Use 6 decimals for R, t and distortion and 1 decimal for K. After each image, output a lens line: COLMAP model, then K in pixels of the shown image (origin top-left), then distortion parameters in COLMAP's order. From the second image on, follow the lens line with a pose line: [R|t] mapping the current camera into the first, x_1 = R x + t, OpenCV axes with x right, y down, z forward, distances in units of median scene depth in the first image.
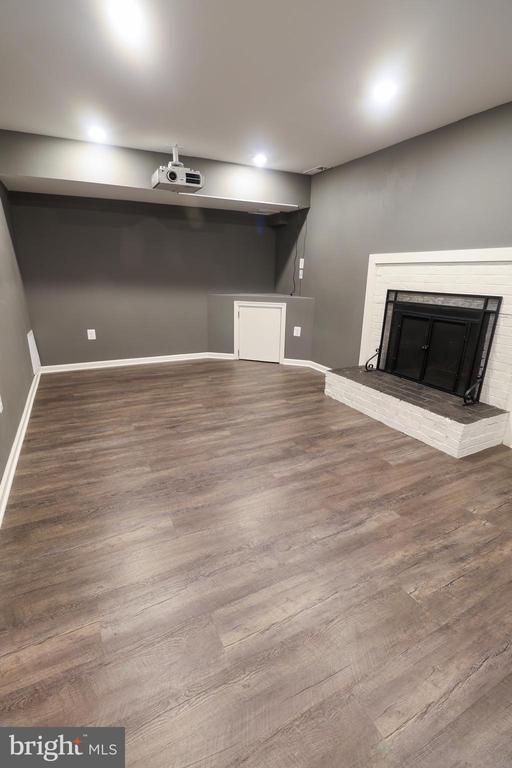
lens RADIAL K [[353.8, 0, 253.5], [0, 353.8, 384.8], [0, 0, 1]] dist [-0.011088, -0.001500]
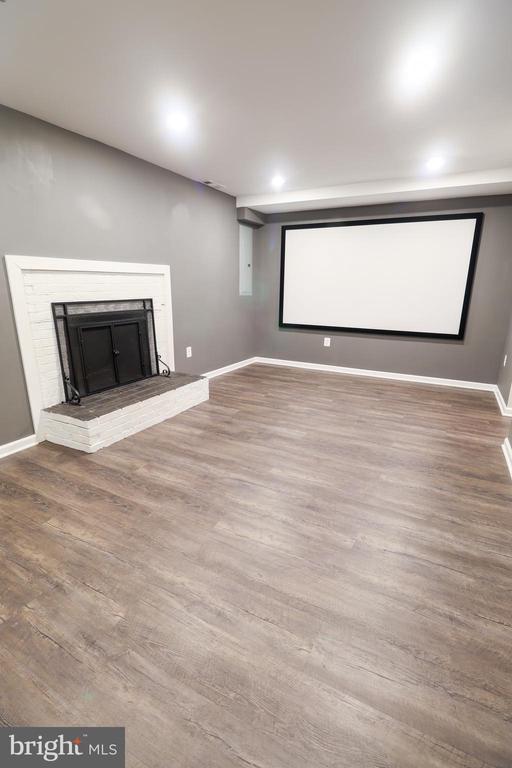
lens RADIAL K [[353.8, 0, 253.5], [0, 353.8, 384.8], [0, 0, 1]] dist [-0.011088, -0.001500]
pose [[-0.569835, -0.243328, 0.784908, -0.653989], [0.233192, 0.868009, 0.438385, -0.423285], [-0.787978, 0.432841, -0.437879, 1.286941]]
